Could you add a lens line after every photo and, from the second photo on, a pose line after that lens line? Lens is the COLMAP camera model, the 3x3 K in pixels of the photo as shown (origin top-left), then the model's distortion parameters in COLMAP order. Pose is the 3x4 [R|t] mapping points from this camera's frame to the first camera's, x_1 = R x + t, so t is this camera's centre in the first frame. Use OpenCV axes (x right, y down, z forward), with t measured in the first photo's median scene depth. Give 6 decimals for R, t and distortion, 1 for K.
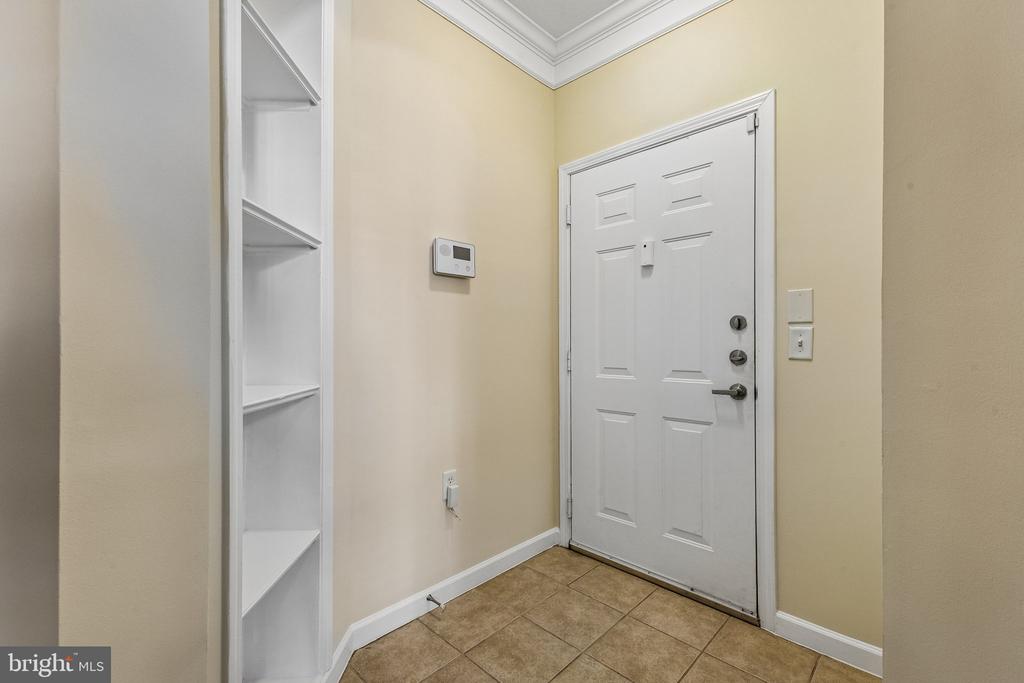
lens RADIAL K [[441.2, 0, 512.0], [0, 441.2, 341.5], [0, 0, 1]] dist [0.012236, 0.000177]
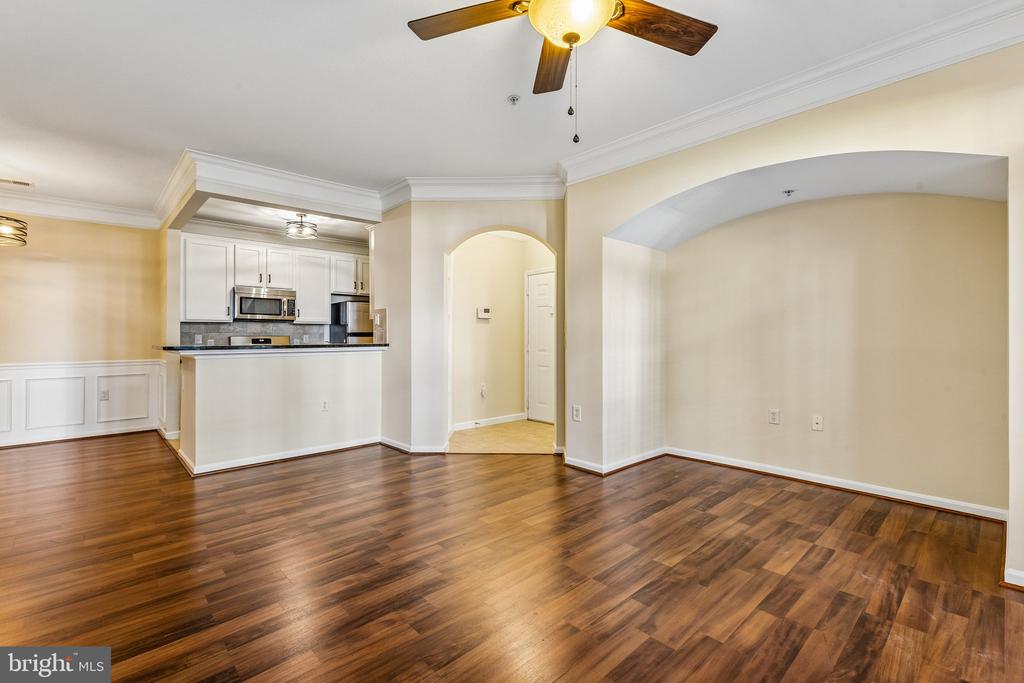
lens RADIAL K [[459.5, 0, 513.9], [0, 459.5, 322.8], [0, 0, 1]] dist [0.015772, -0.000247]
pose [[0.998750, -0.001178, -0.049970, 0.226077], [-0.000257, 0.999588, -0.028691, -0.029191], [0.049983, 0.028668, 0.998339, -2.101830]]
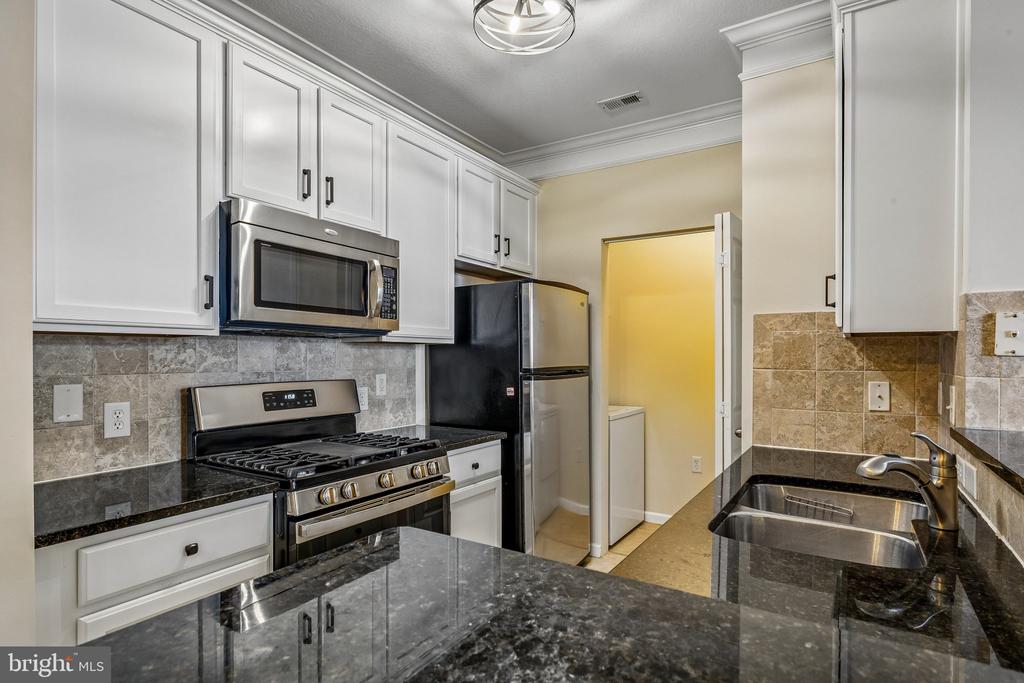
lens RADIAL K [[536.0, 0, 517.8], [0, 536.0, 359.1], [0, 0, 1]] dist [0.011022, 0.000011]
pose [[0.977662, 0.002018, 0.210175, -1.546727], [-0.003631, 0.999967, 0.007293, -0.091673], [-0.210153, -0.007893, 0.977637, -0.090475]]
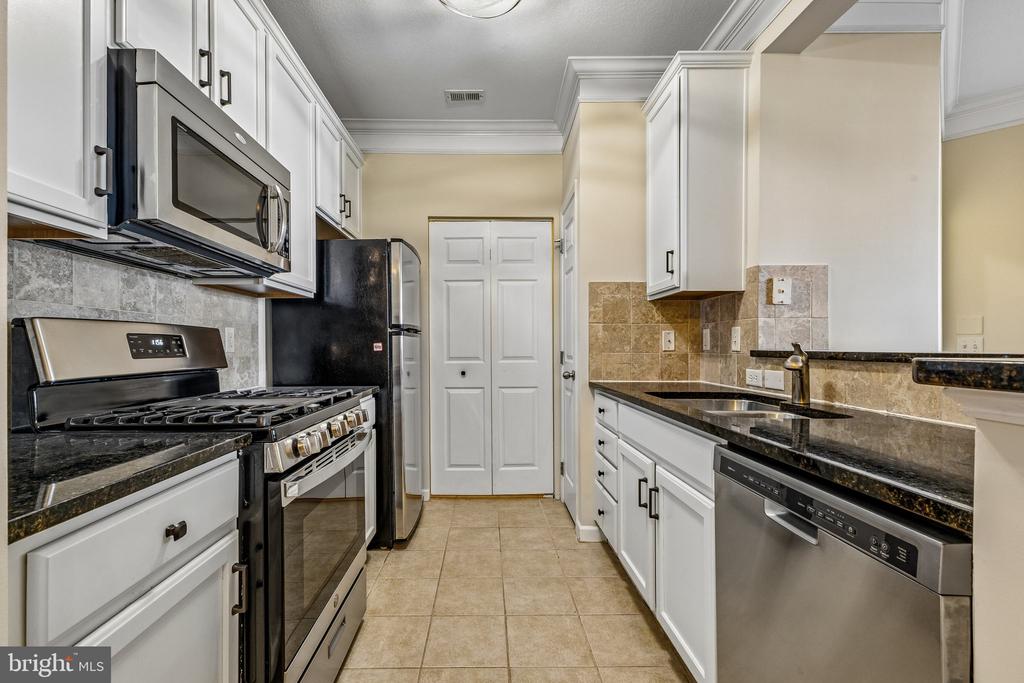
lens RADIAL K [[455.4, 0, 489.7], [0, 455.4, 345.1], [0, 0, 1]] dist [0.018488, -0.000164]
pose [[0.714758, 0.003879, 0.699361, -1.934802], [-0.003249, 0.999992, -0.002225, 0.007022], [-0.699364, -0.000682, 0.714765, 0.226786]]
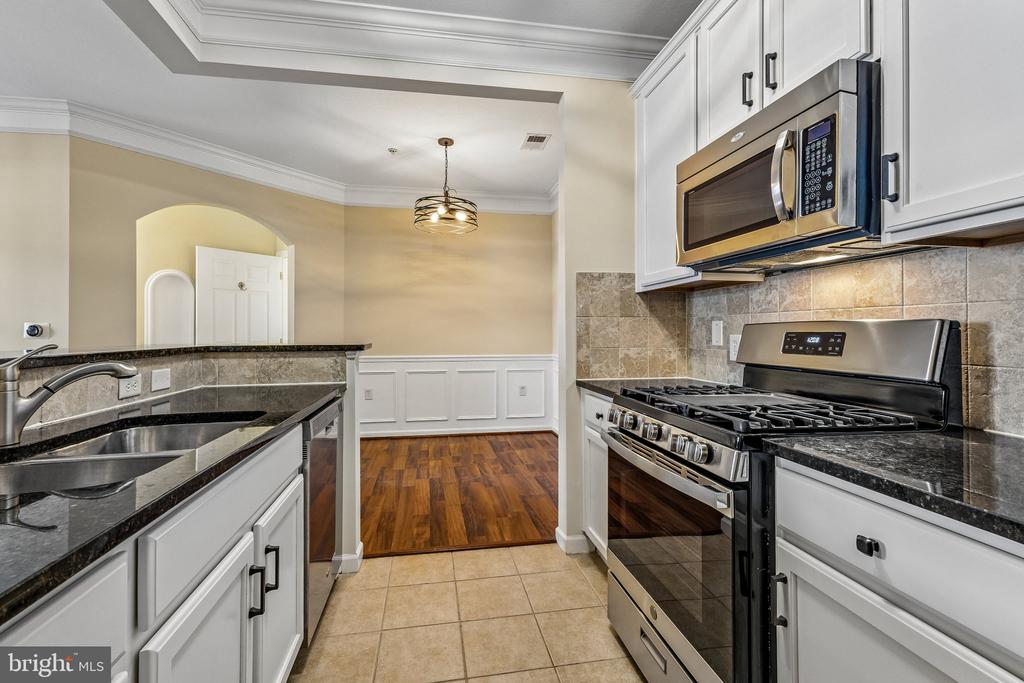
lens RADIAL K [[465.0, 0, 510.4], [0, 465.0, 327.5], [0, 0, 1]] dist [0.004693, -0.000149]
pose [[-0.588263, -0.004652, -0.808656, -0.818231], [0.006399, 0.999925, -0.010407, -0.014129], [0.808644, -0.011297, -0.588189, 1.235565]]
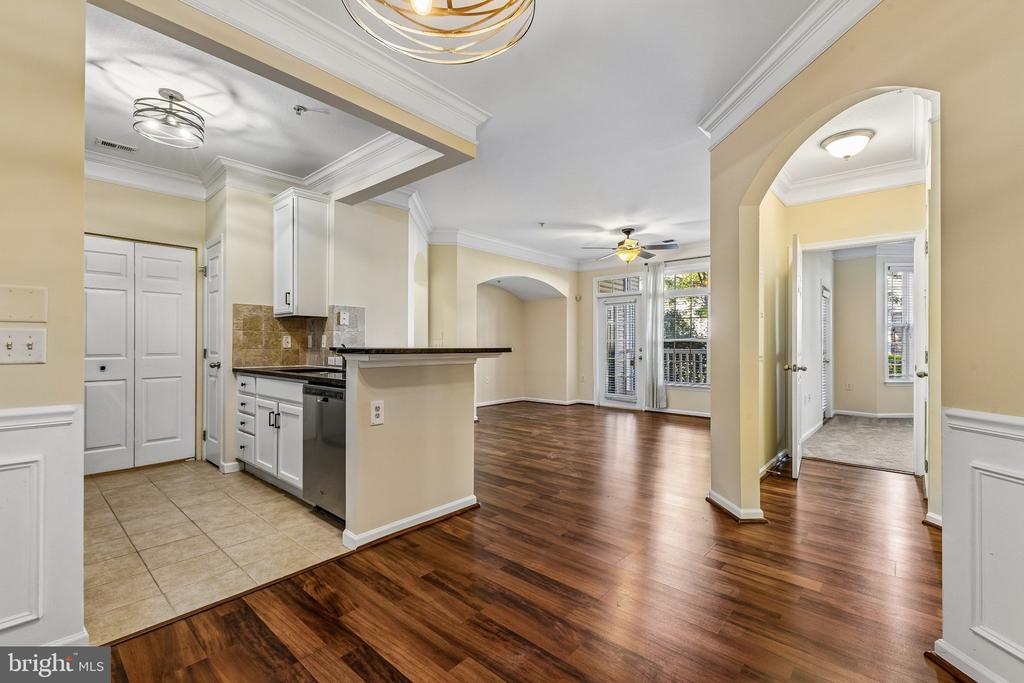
lens RADIAL K [[441.2, 0, 512.0], [0, 441.2, 341.5], [0, 0, 1]] dist [0.012236, 0.000177]
pose [[-0.037538, 0.010637, 0.999239, -2.855516], [-0.003960, 0.999934, -0.010793, 0.006391], [-0.999287, -0.004363, -0.037494, -0.213285]]
